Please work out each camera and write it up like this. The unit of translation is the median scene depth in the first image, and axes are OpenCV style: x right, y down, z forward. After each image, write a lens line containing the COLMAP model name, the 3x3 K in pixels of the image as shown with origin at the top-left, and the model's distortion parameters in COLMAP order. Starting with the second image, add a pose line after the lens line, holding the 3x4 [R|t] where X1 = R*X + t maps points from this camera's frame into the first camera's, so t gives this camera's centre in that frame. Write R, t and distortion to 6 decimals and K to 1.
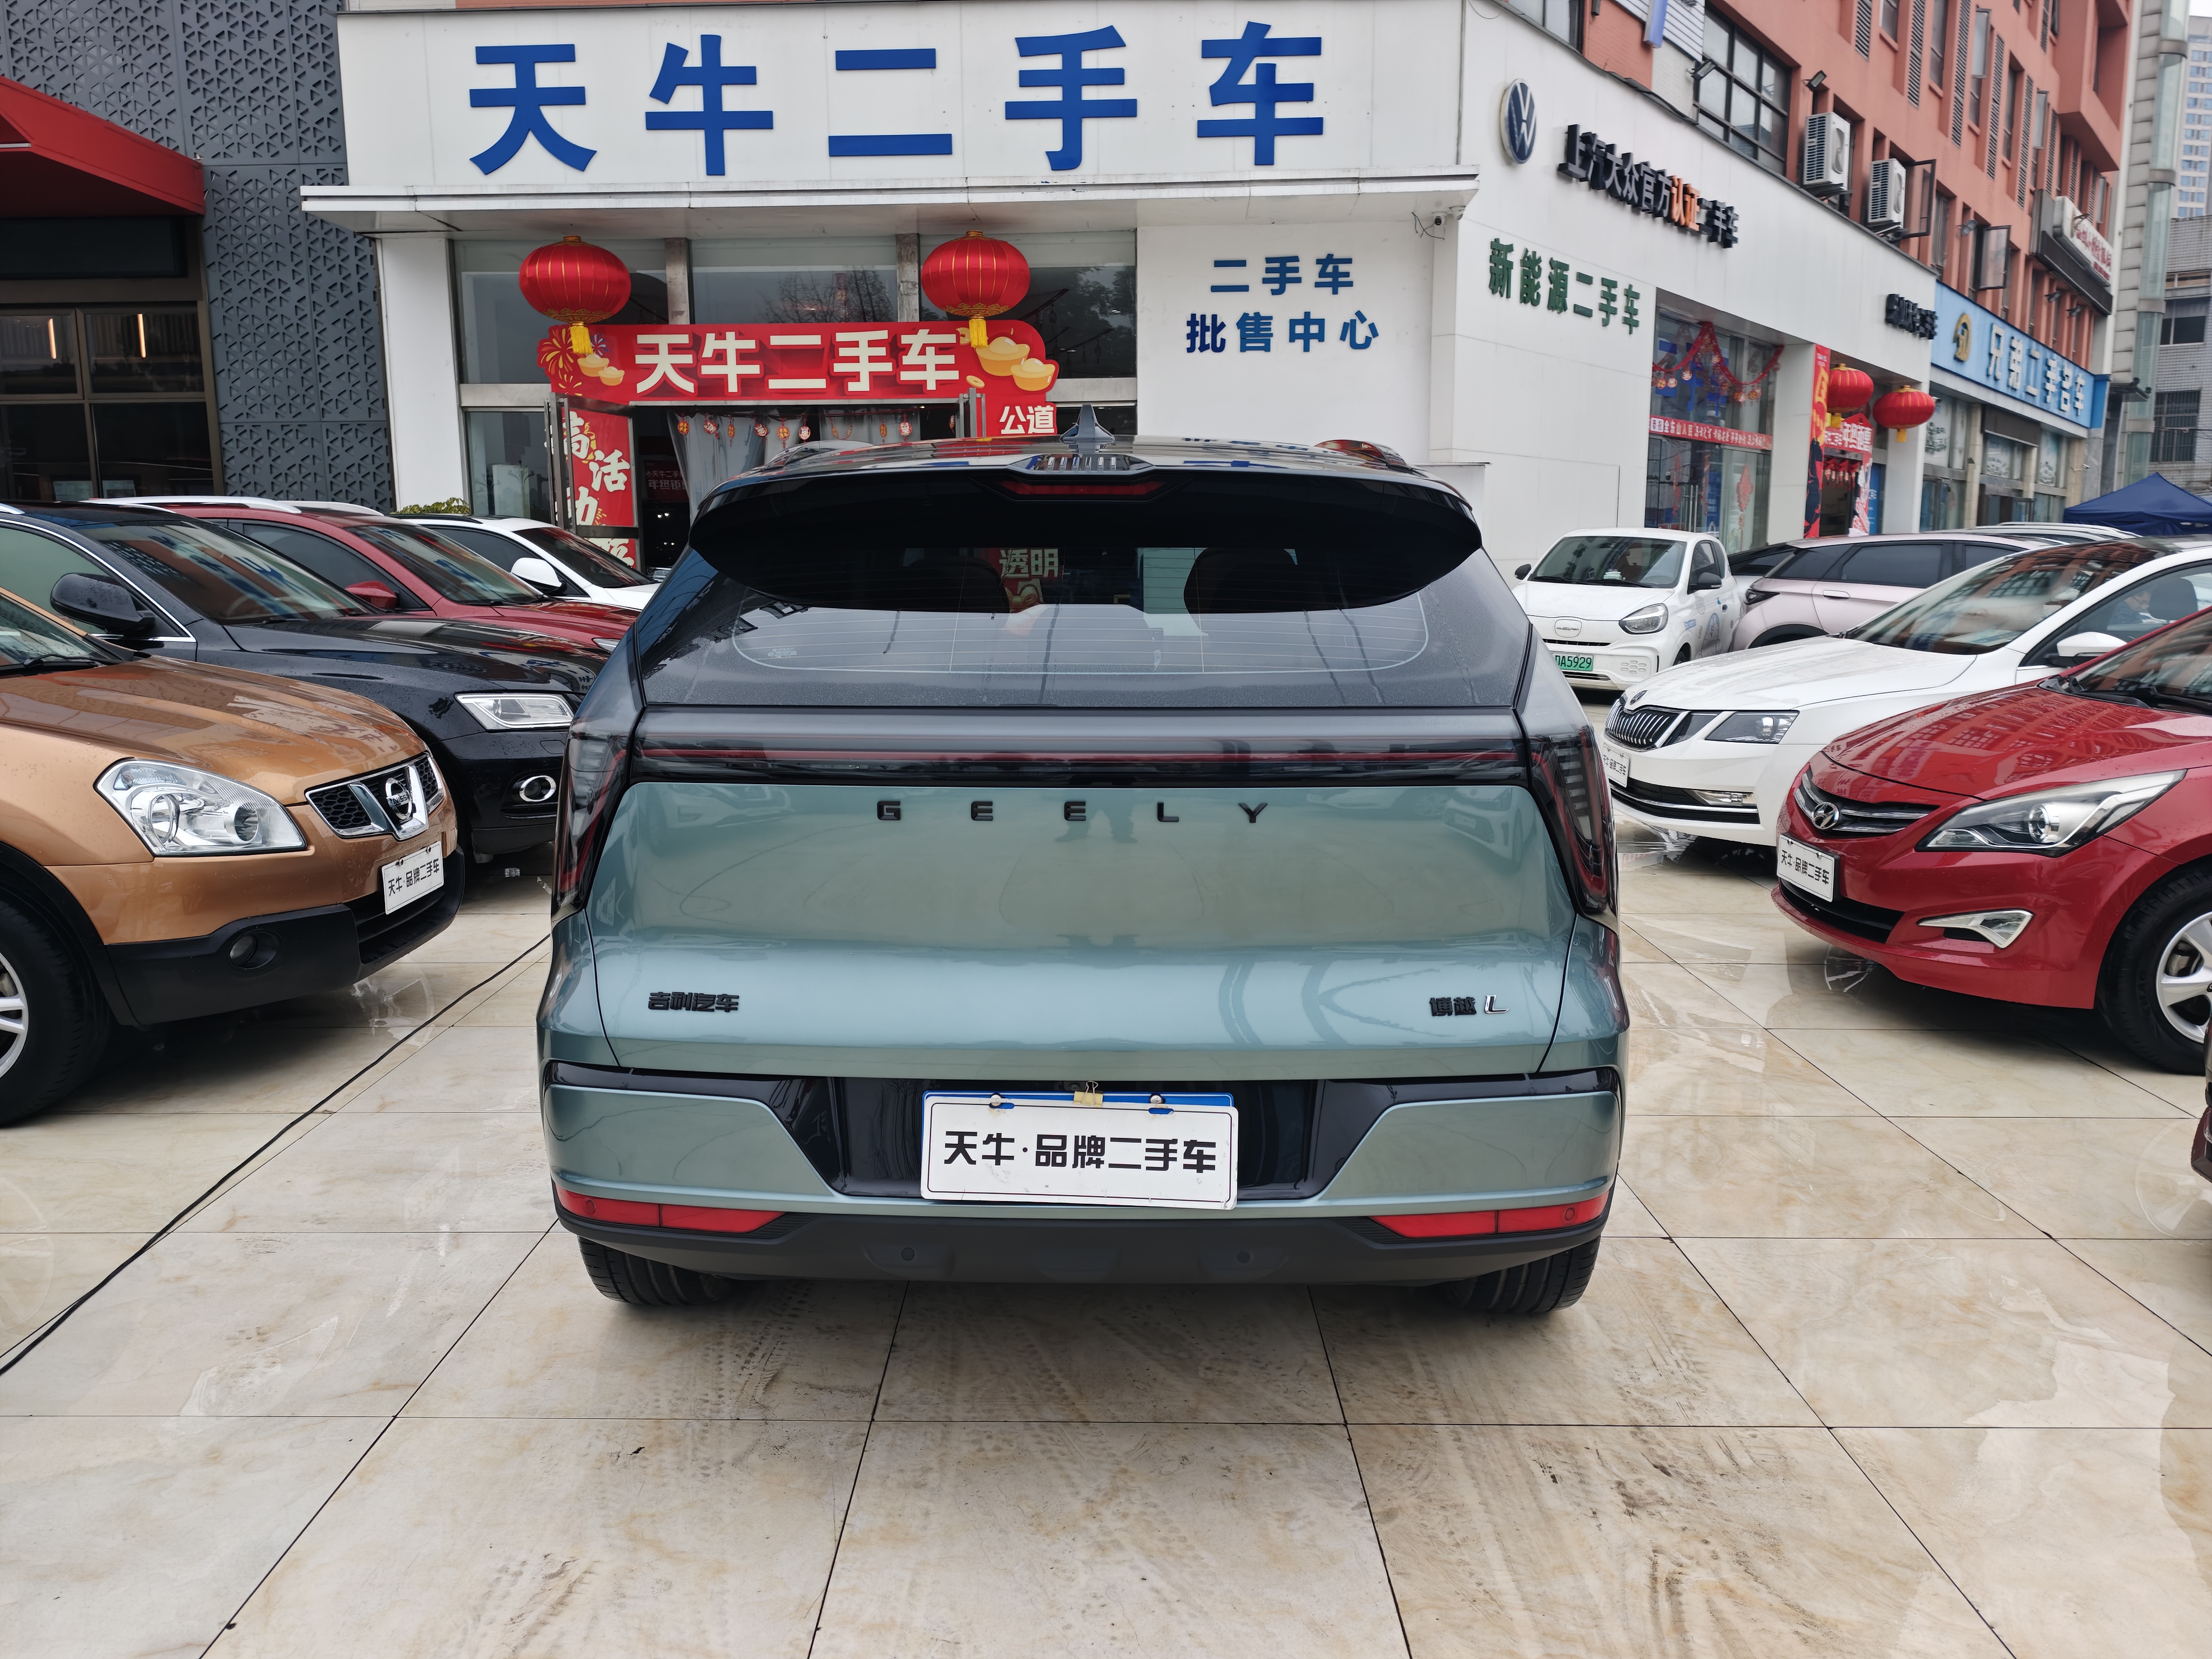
lens RADIAL K [[1758.3, 0, 1084.2], [0, 1758.3, 821.5], [0, 0, 1]] dist [0.067157, -0.075699]
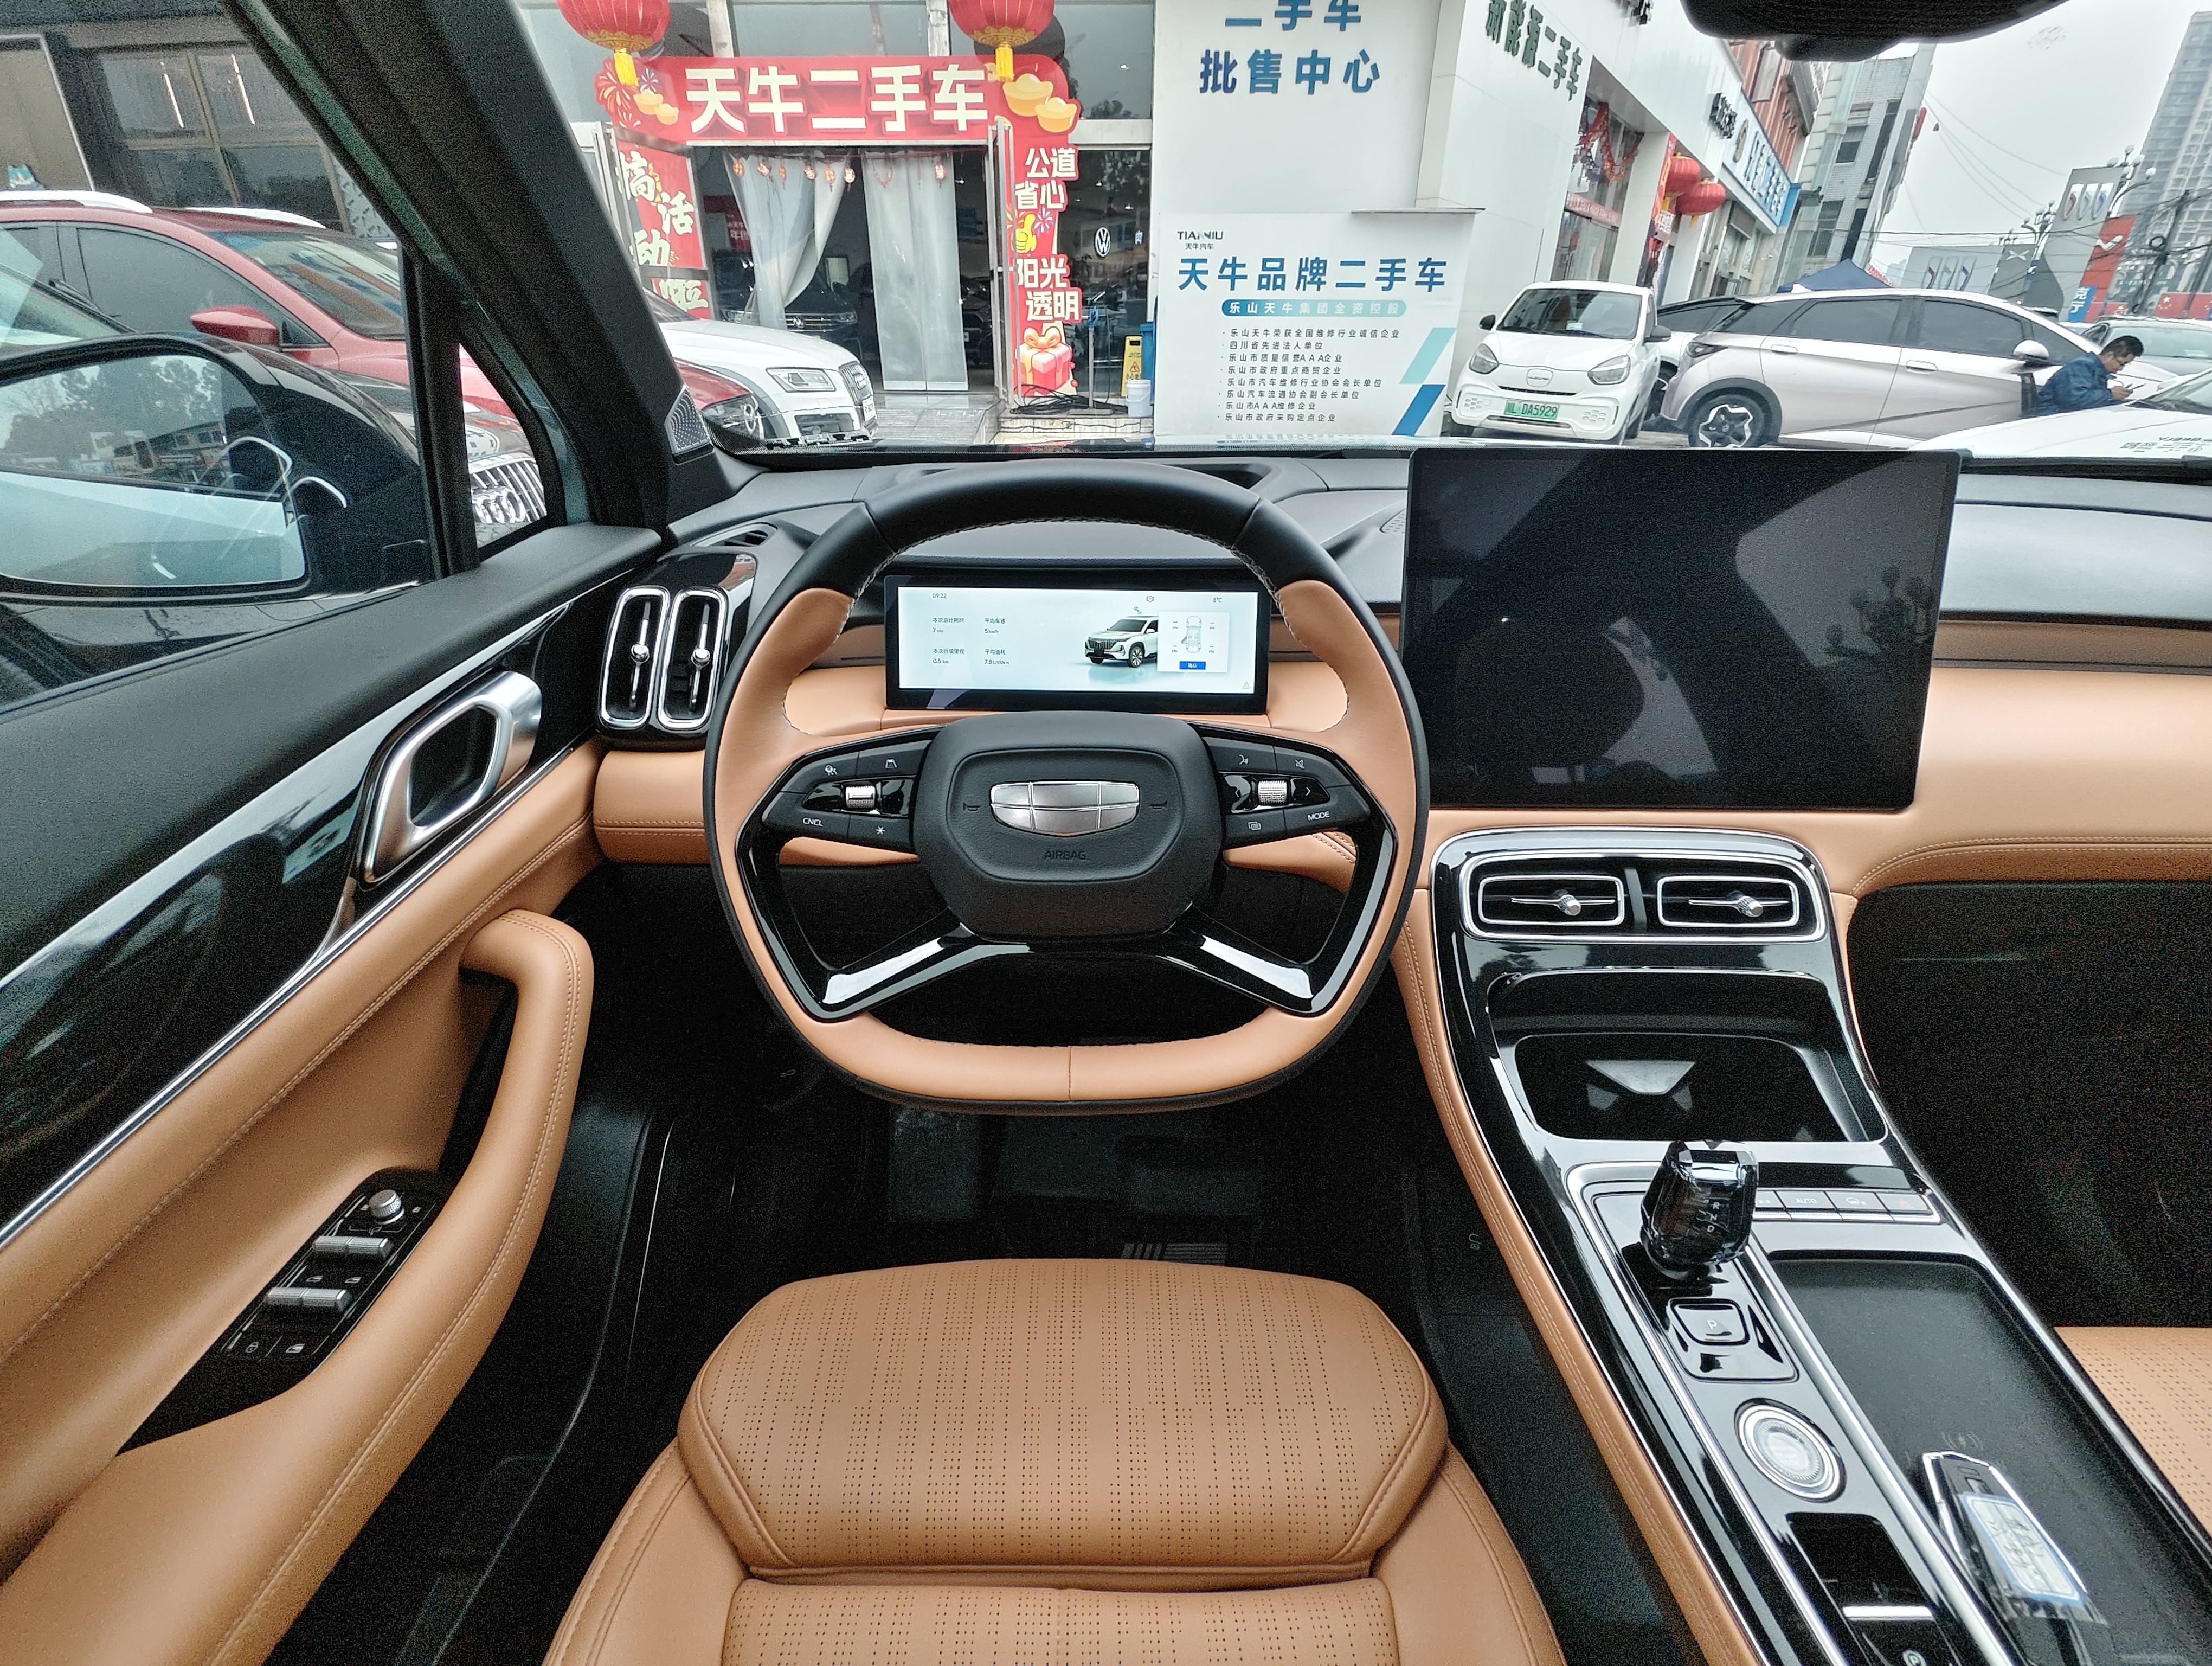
lens RADIAL K [[985.4, 0, 1085.3], [0, 985.4, 821.6], [0, 0, 1]] dist [-0.004855, 0.000023]
pose [[0.999752, 0.001099, 0.022221, -0.024695], [-0.008100, 0.948208, 0.317547, -0.035088], [-0.020721, -0.317649, 0.947982, 0.298938]]
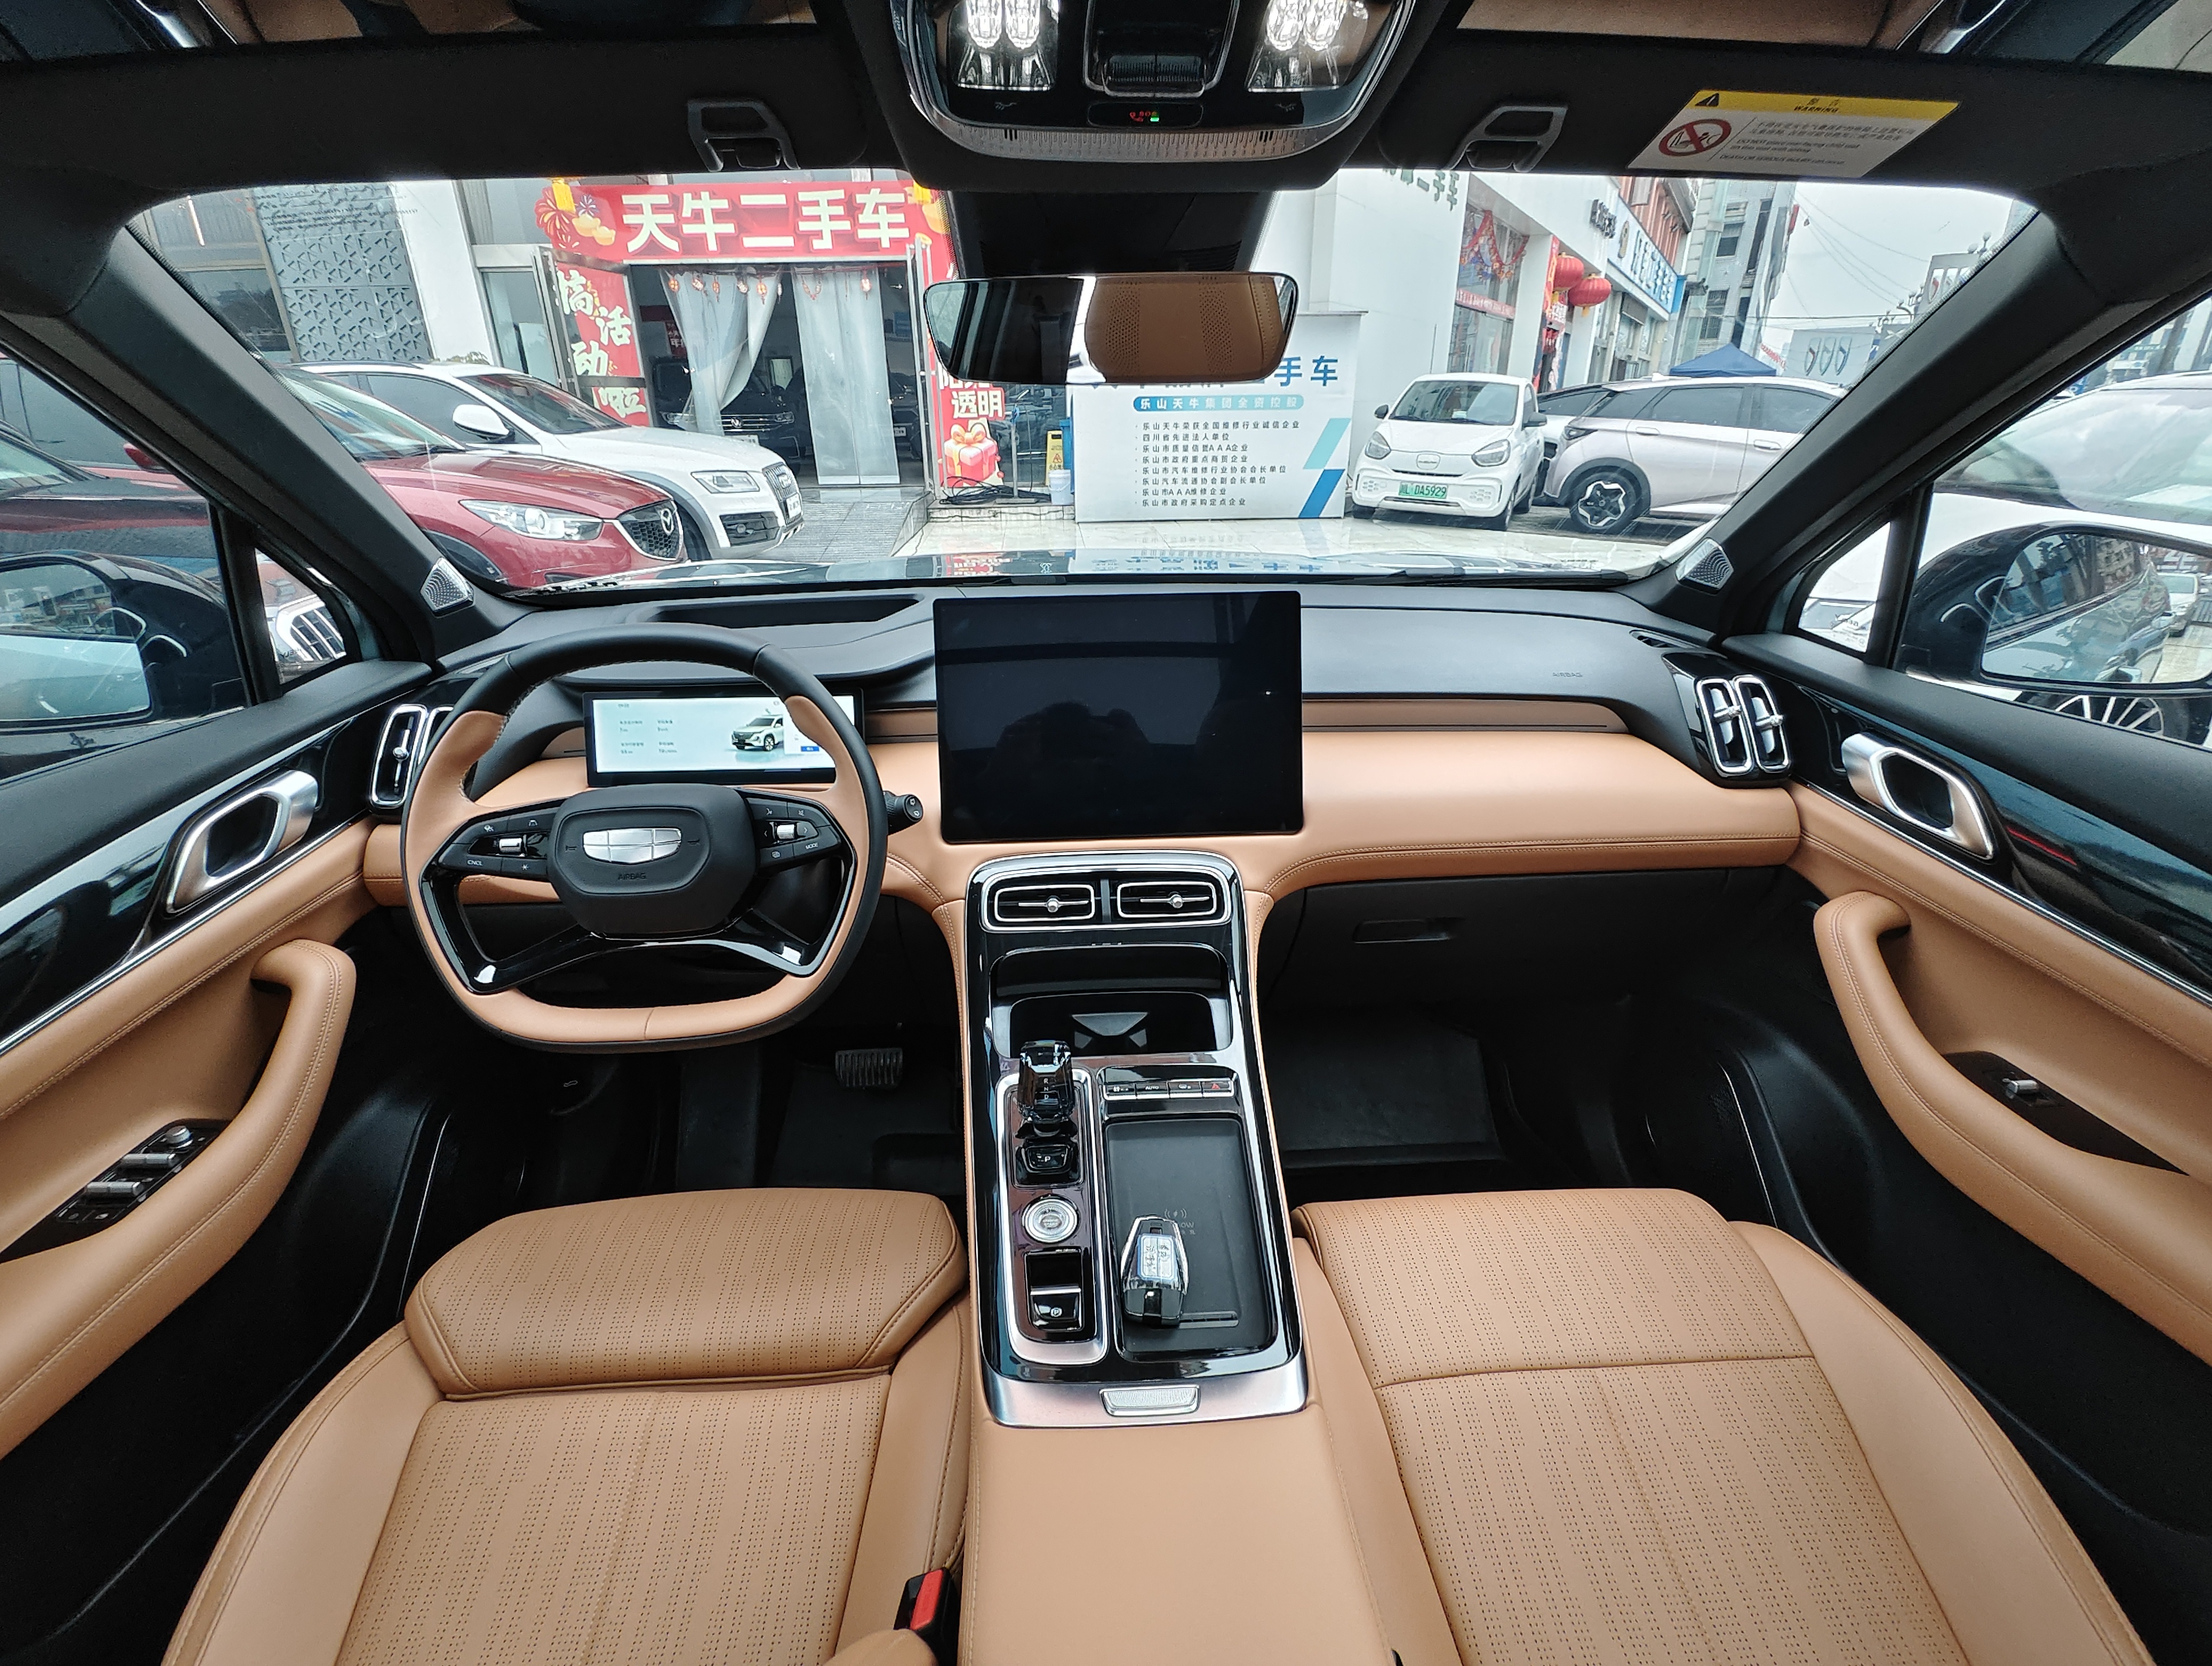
lens RADIAL K [[985.4, 0, 1092.9], [0, 985.4, 823.4], [0, 0, 1]] dist [-0.004855, 0.000023]
pose [[0.997417, -0.033597, 0.063480, -0.004742], [0.016712, 0.968149, 0.249815, -0.038426], [-0.069851, -0.248109, 0.966210, 0.280312]]
